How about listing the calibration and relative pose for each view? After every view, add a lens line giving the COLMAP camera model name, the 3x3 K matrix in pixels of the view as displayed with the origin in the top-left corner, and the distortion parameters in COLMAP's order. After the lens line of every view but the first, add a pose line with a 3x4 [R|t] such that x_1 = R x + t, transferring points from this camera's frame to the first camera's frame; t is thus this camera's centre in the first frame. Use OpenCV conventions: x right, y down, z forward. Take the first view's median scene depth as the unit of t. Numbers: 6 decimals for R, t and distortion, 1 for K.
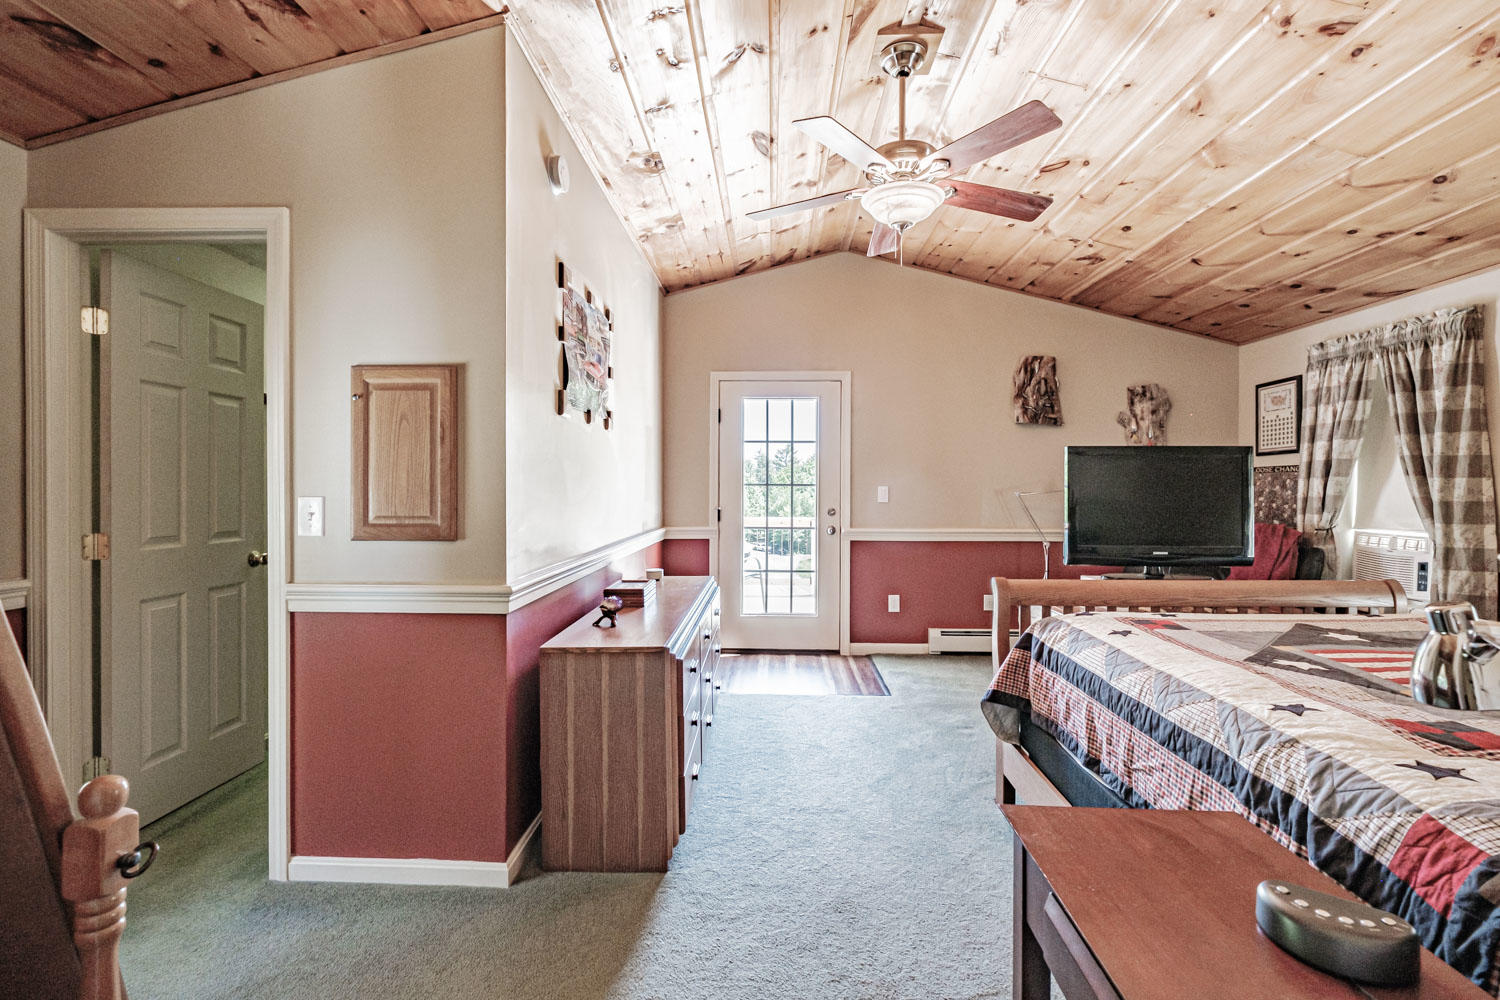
lens RADIAL K [[671.1, 0, 751.3], [0, 671.1, 493.0], [0, 0, 1]] dist [0.003192, -0.003027]
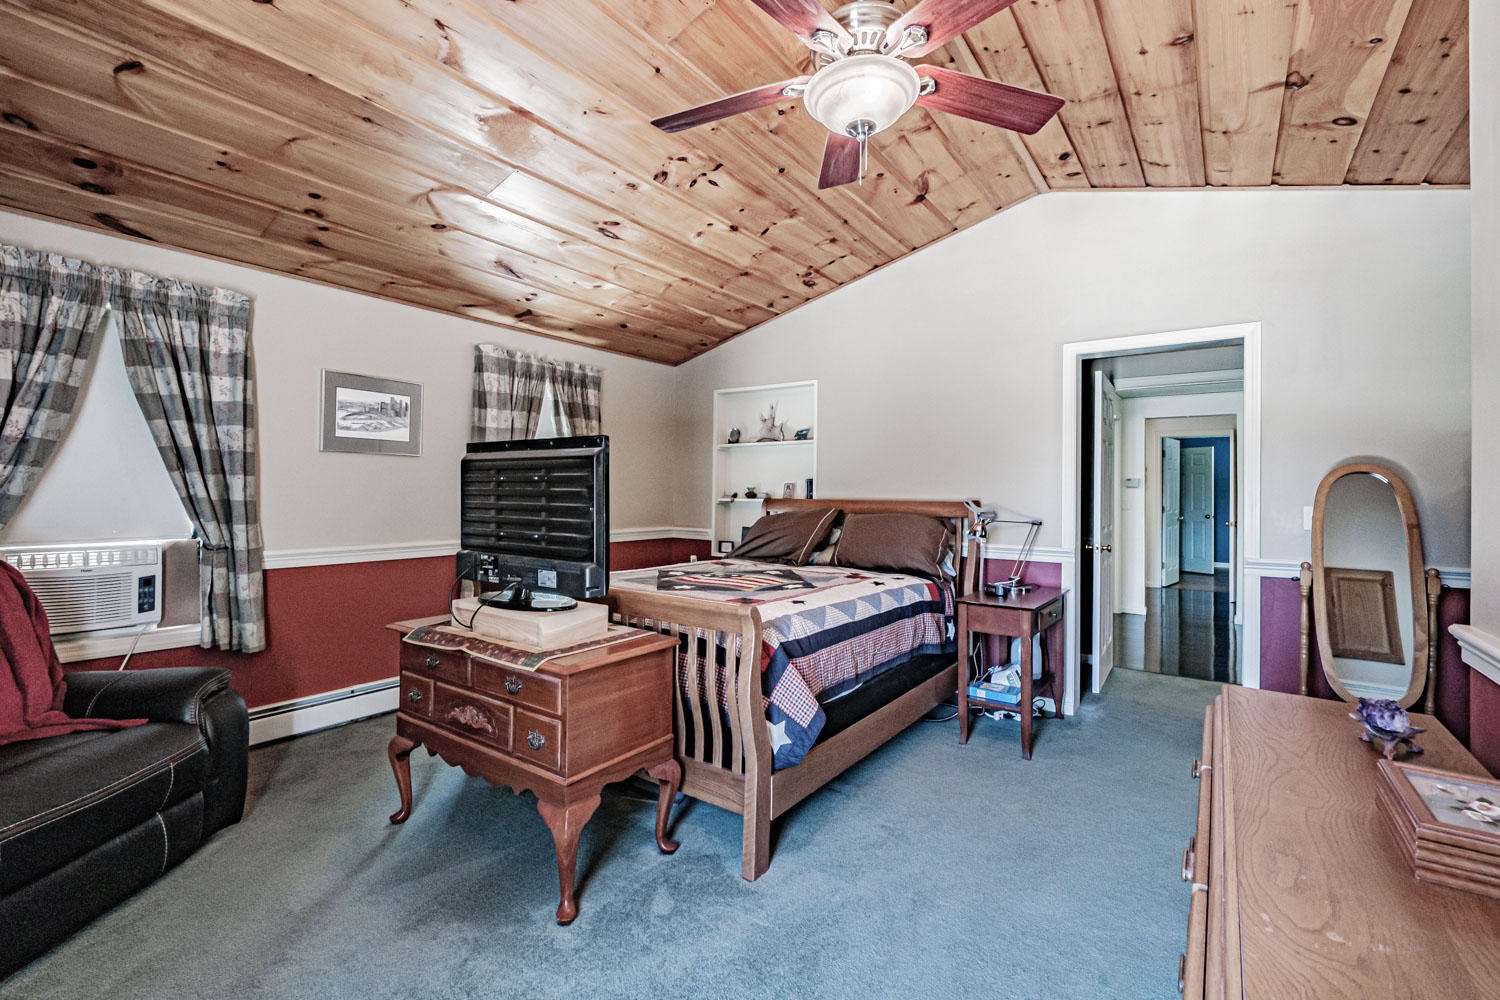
lens RADIAL K [[671.1, 0, 740.6], [0, 671.1, 491.5], [0, 0, 1]] dist [0.003192, -0.003027]
pose [[-0.826104, -0.005590, 0.563490, -0.064412], [-0.005390, 0.999983, 0.002017, -0.005975], [-0.563492, -0.001371, -0.826121, 1.446395]]
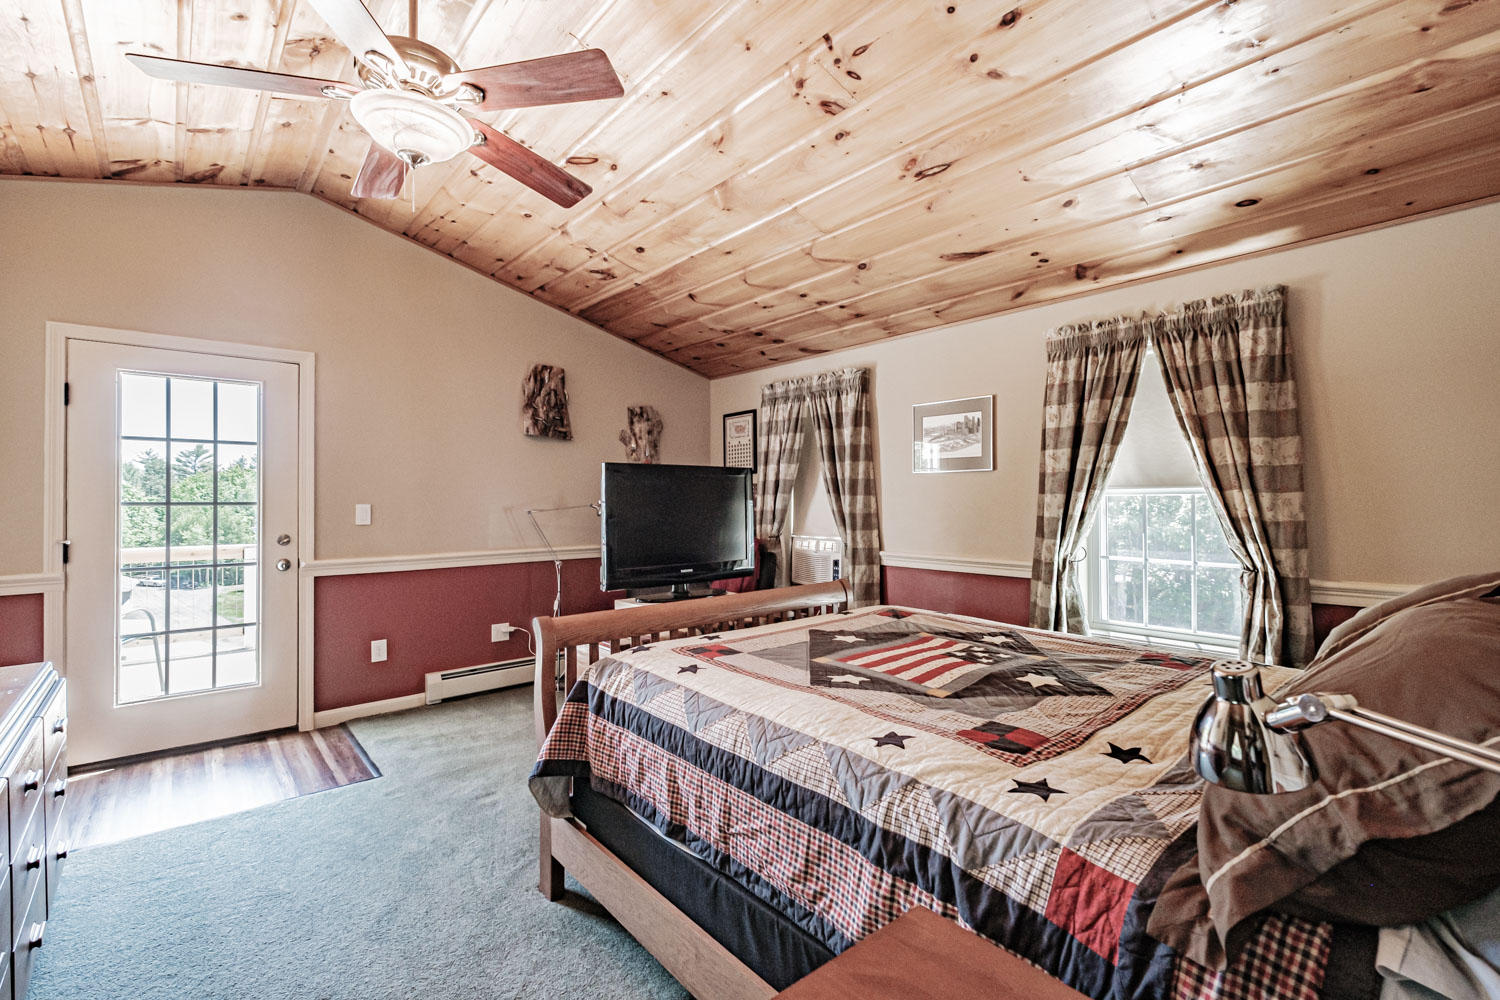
lens RADIAL K [[671.1, 0, 758.0], [0, 671.1, 496.2], [0, 0, 1]] dist [0.003192, -0.003027]
pose [[0.732567, -0.000848, 0.680695, -0.001993], [0.009995, 0.999905, -0.009511, -0.011145], [-0.680622, 0.013771, 0.732505, 0.162973]]
